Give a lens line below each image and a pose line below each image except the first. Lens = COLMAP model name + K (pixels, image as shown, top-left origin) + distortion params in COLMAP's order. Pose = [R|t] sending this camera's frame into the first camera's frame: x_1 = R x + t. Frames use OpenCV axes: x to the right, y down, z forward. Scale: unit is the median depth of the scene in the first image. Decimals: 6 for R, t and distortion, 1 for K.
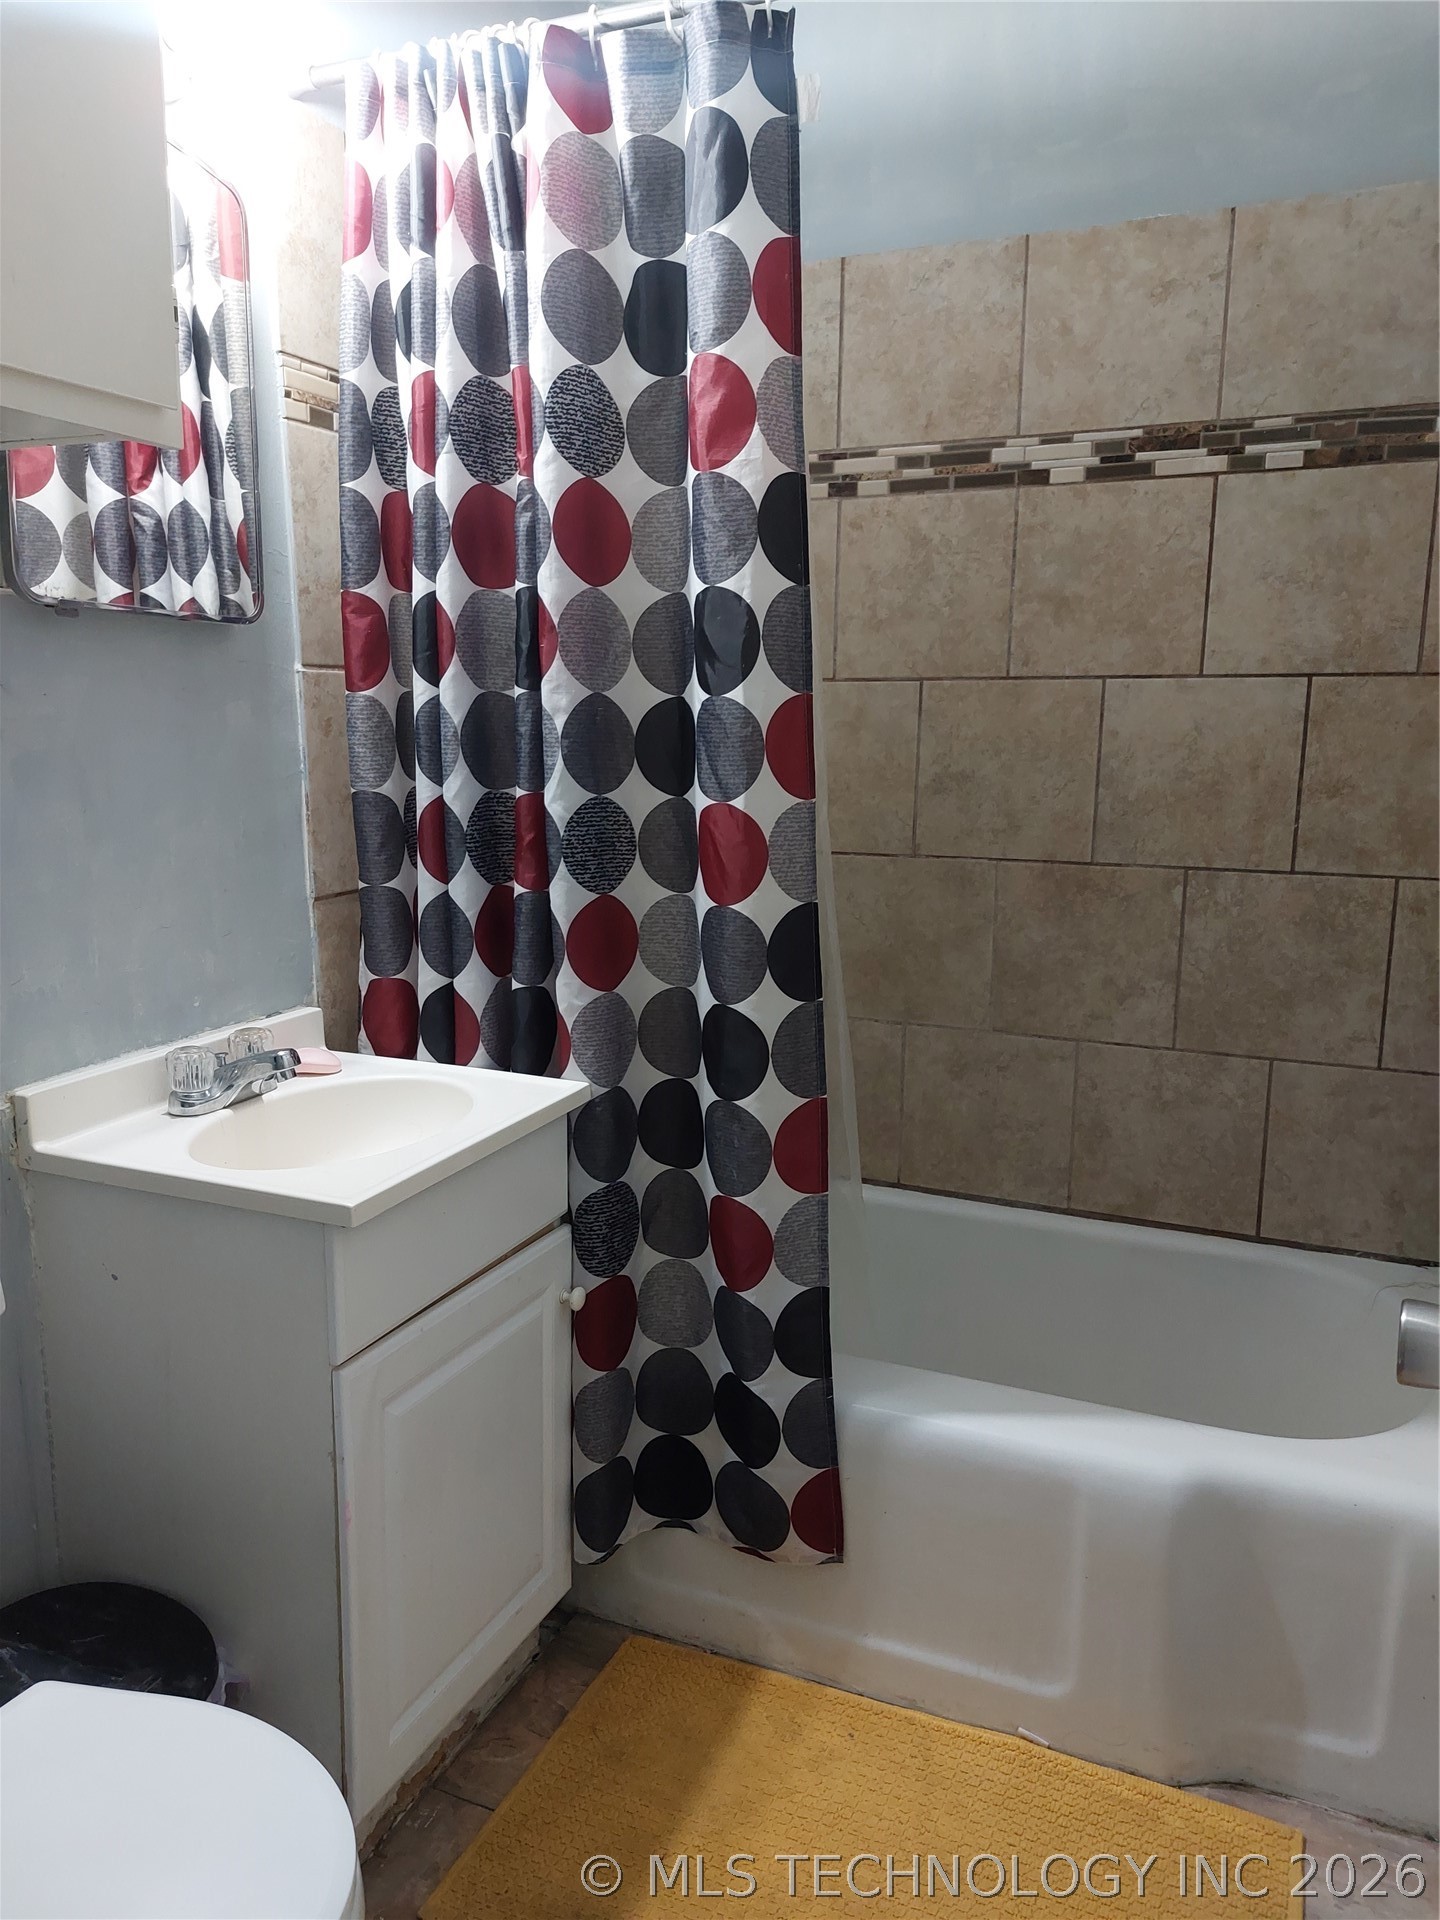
lens RADIAL K [[1371.9, 0, 712.6], [0, 1371.9, 973.8], [0, 0, 1]] dist [0.093525, -0.102217]
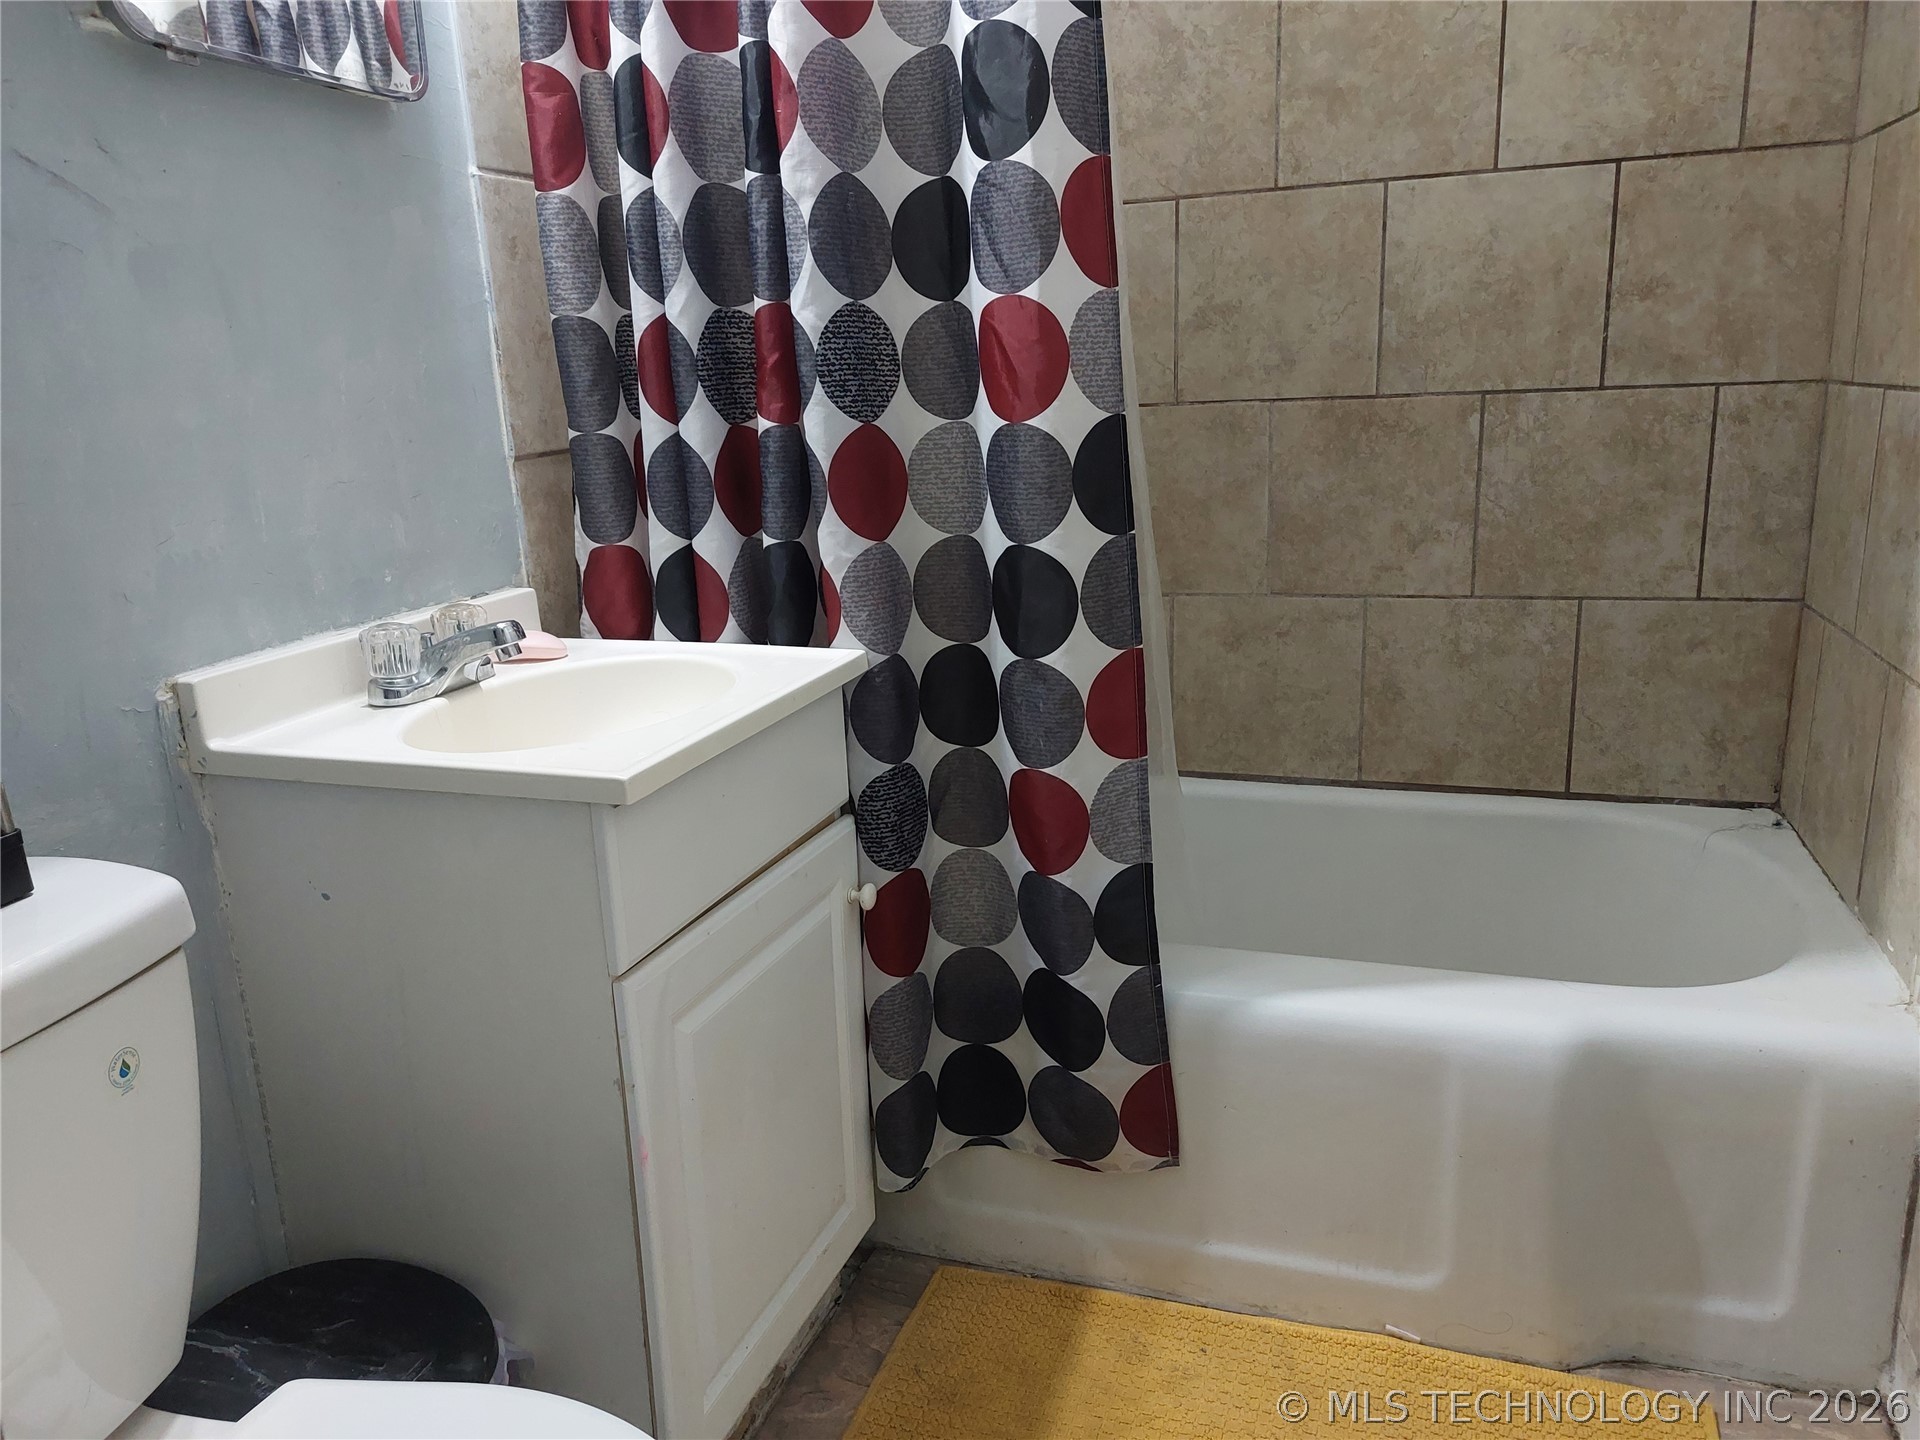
lens RADIAL K [[1371.9, 0, 968.6], [0, 1371.9, 711.8], [0, 0, 1]] dist [0.093525, -0.102217]
pose [[0.995707, -0.065859, 0.065046, -0.081970], [0.061774, 0.996104, 0.062937, 0.067152], [-0.068938, -0.058649, 0.995896, 0.136257]]
